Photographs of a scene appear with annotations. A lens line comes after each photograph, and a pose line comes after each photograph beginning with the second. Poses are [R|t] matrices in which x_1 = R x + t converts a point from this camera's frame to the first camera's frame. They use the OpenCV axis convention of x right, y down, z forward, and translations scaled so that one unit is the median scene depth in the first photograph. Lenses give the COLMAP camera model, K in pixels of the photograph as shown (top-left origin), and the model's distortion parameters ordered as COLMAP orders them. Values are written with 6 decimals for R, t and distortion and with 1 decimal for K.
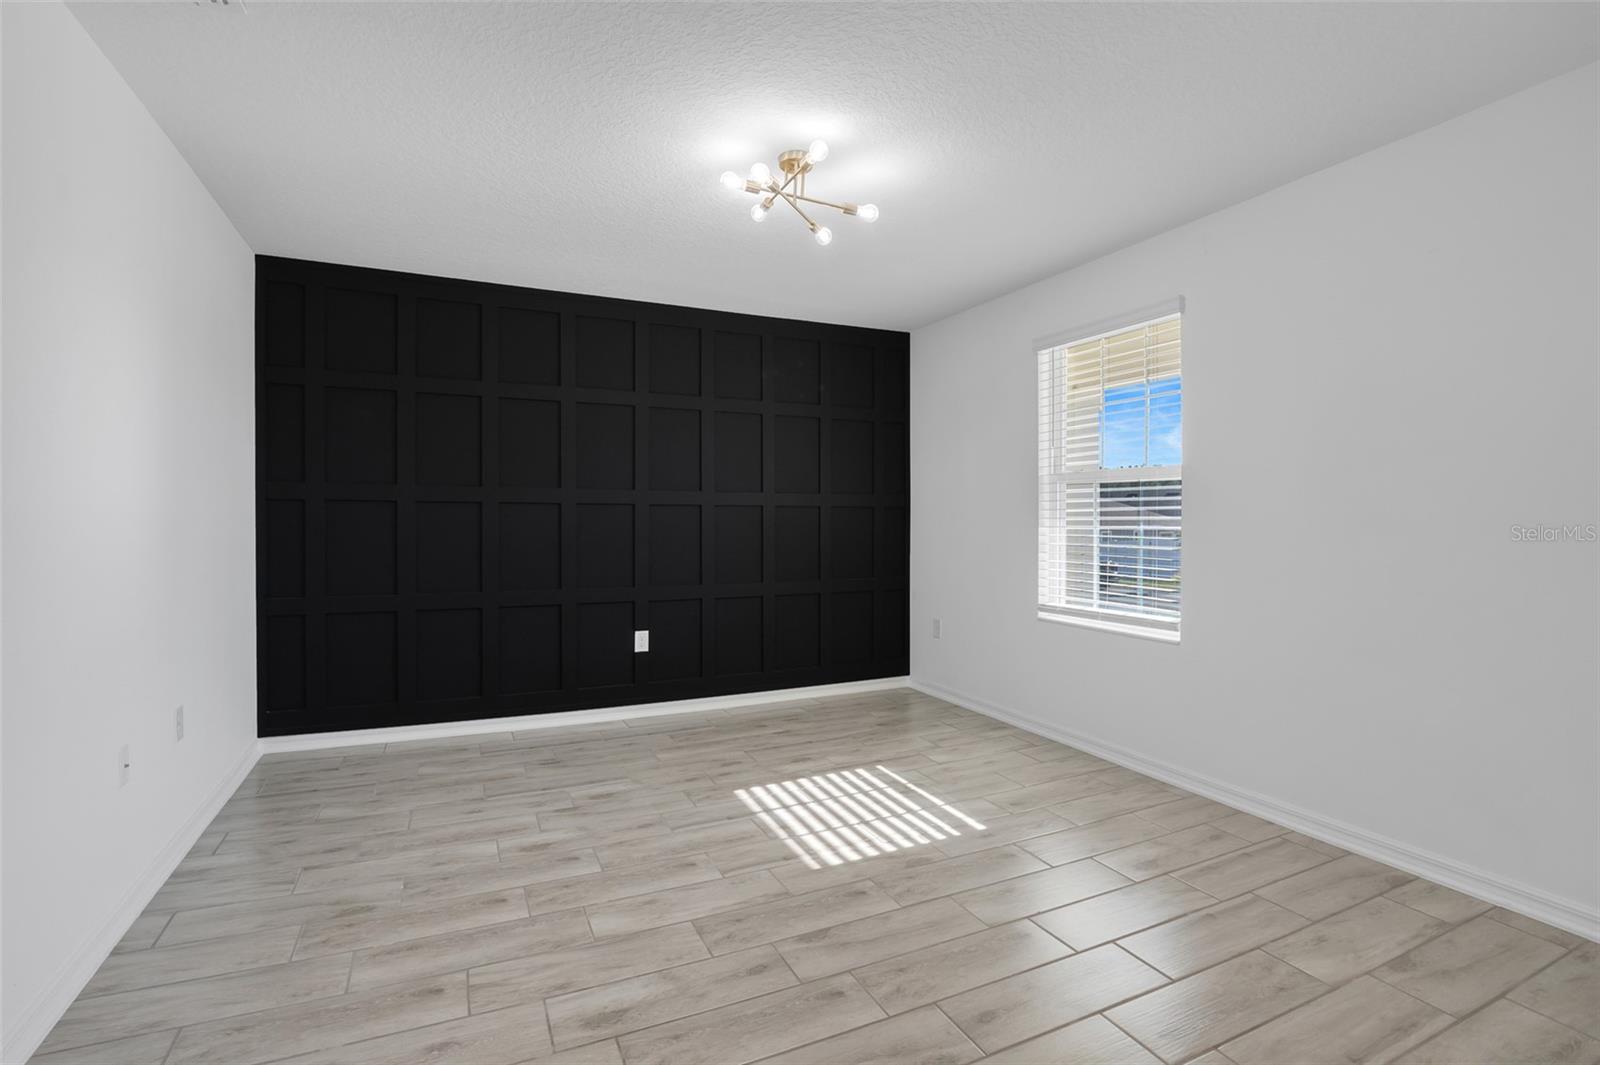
lens RADIAL K [[739.0, 0, 810.0], [0, 739.0, 523.3], [0, 0, 1]] dist [-0.032824, 0.000924]
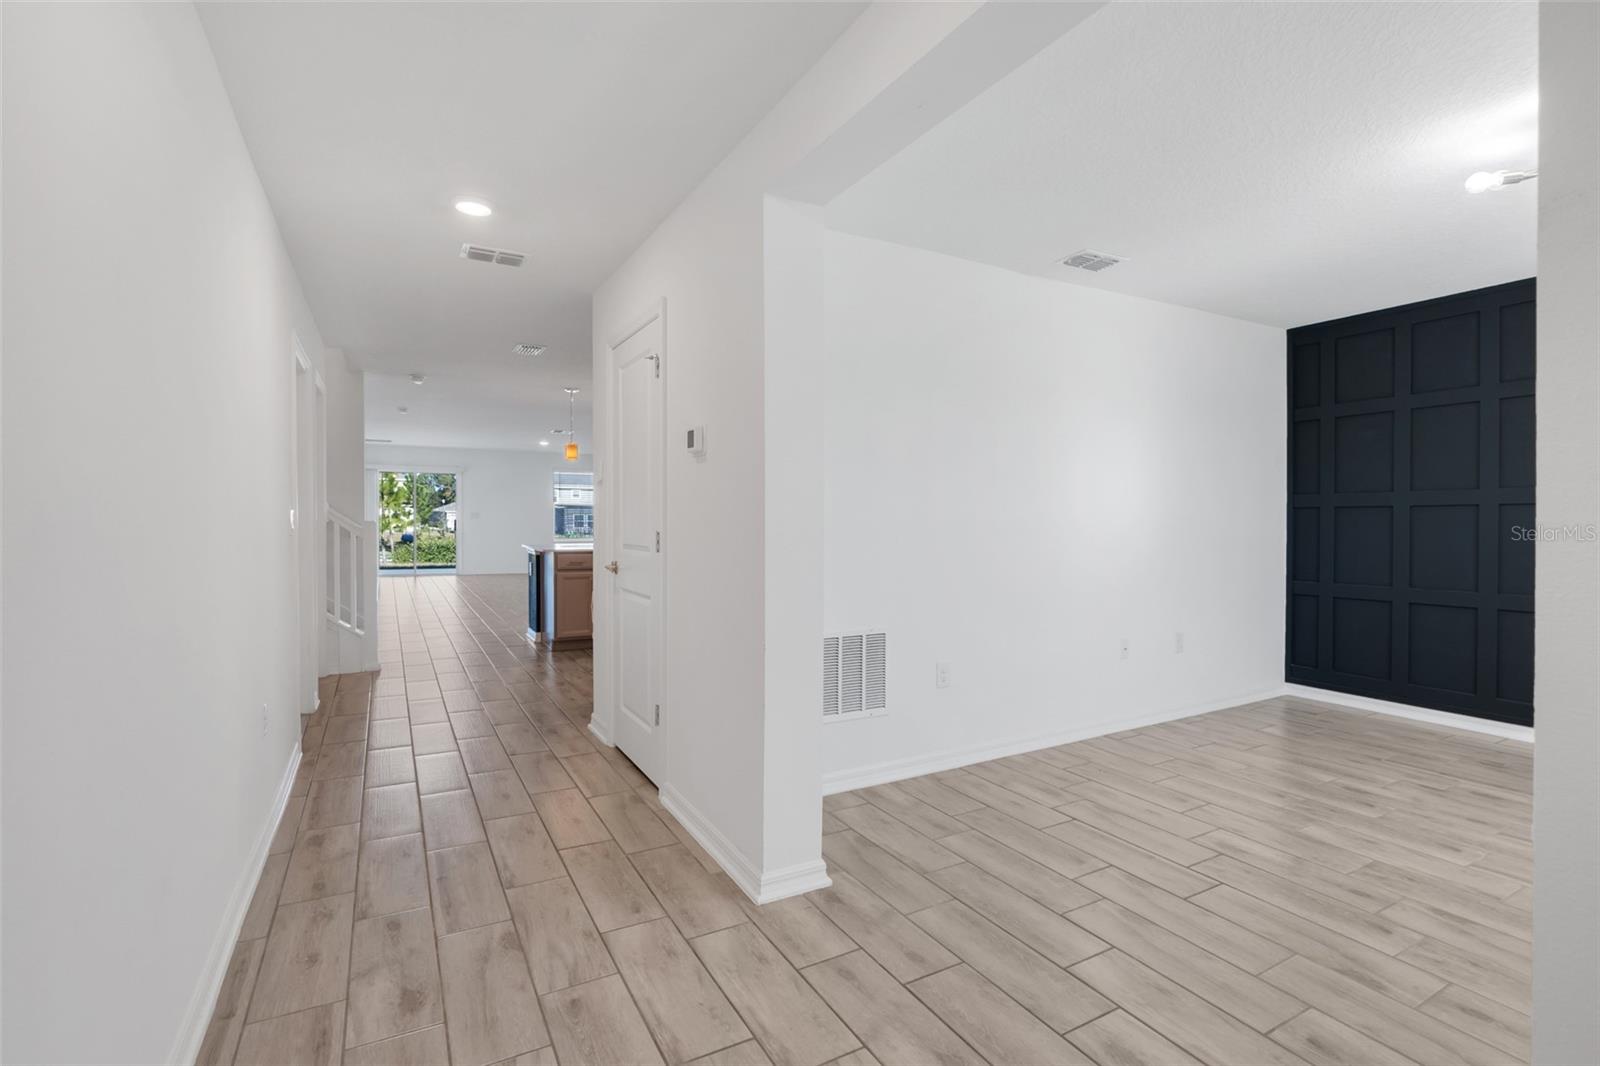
lens RADIAL K [[739.0, 0, 802.4], [0, 739.0, 504.9], [0, 0, 1]] dist [-0.032824, 0.000924]
pose [[0.056026, -0.026408, -0.998080, 0.750211], [-0.001318, 0.999647, -0.026523, -0.001719], [0.998428, 0.002802, 0.055972, 0.002768]]
